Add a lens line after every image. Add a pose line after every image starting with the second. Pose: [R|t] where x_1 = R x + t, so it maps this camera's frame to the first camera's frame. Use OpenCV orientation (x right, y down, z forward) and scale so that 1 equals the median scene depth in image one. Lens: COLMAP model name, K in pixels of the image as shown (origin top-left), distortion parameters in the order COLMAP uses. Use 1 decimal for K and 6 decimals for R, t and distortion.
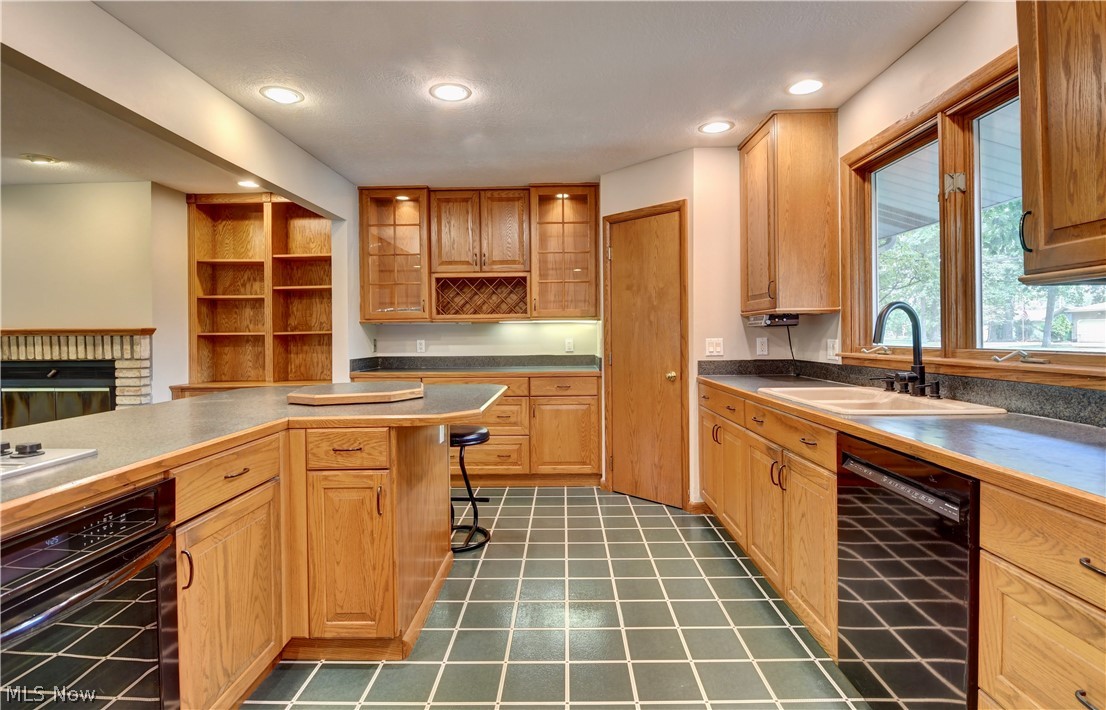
lens RADIAL K [[547.4, 0, 555.2], [0, 547.4, 338.3], [0, 0, 1]] dist [0.026329, -0.031299]
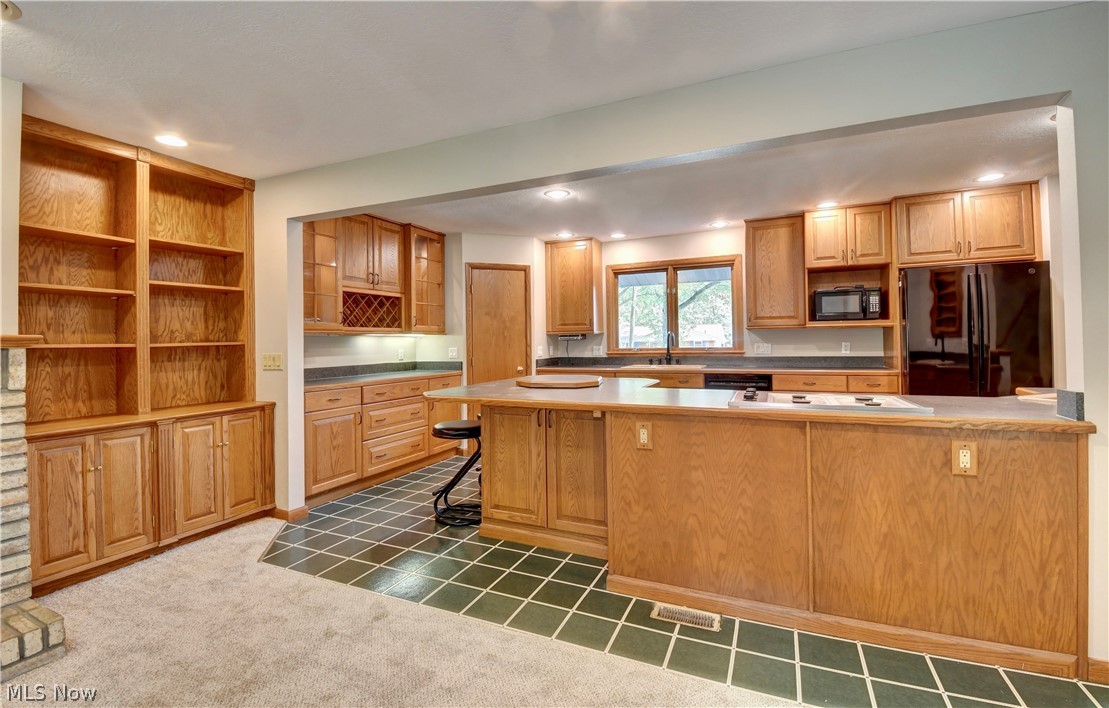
lens RADIAL K [[482.2, 0, 556.5], [0, 482.2, 337.1], [0, 0, 1]] dist [0.009029, -0.019018]
pose [[0.396477, 0.012464, 0.917960, -0.984974], [0.016396, 0.999652, -0.020655, 0.002234], [-0.917898, 0.023240, 0.396134, 0.298314]]
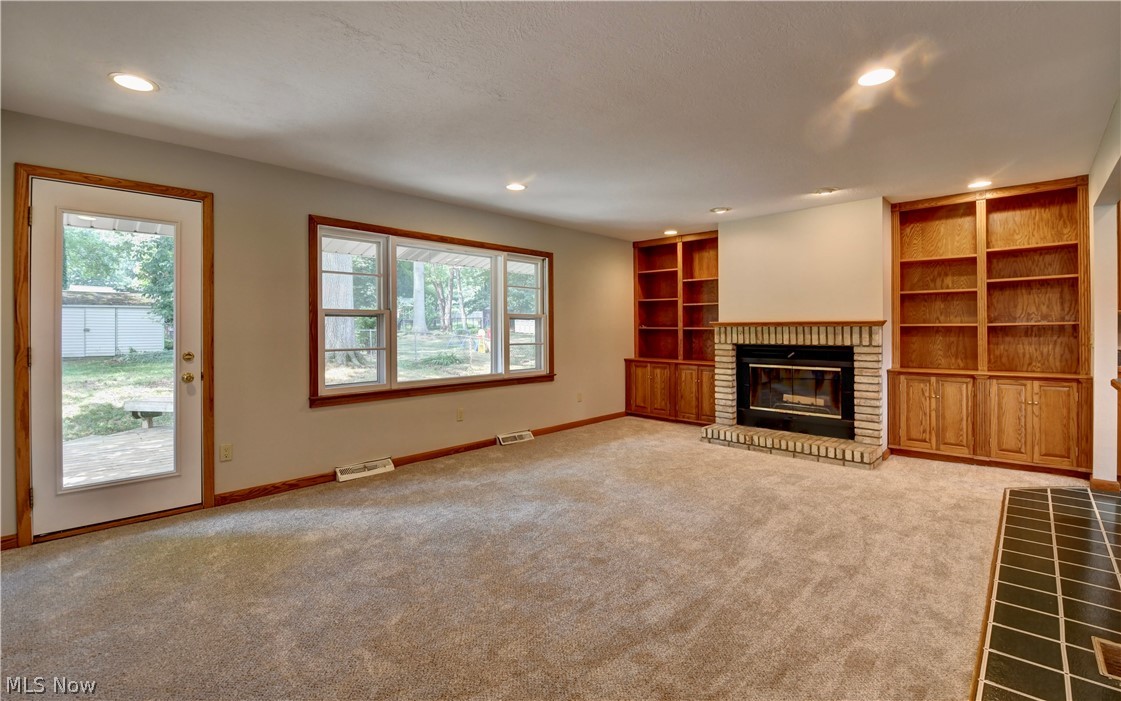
lens RADIAL K [[491.5, 0, 562.2], [0, 491.5, 330.0], [0, 0, 1]] dist [0.018696, -0.023880]
pose [[0.734864, 0.006470, -0.678184, -0.530980], [-0.005527, 0.999978, 0.003552, 0.002910], [0.678192, 0.001138, 0.734884, -0.259157]]
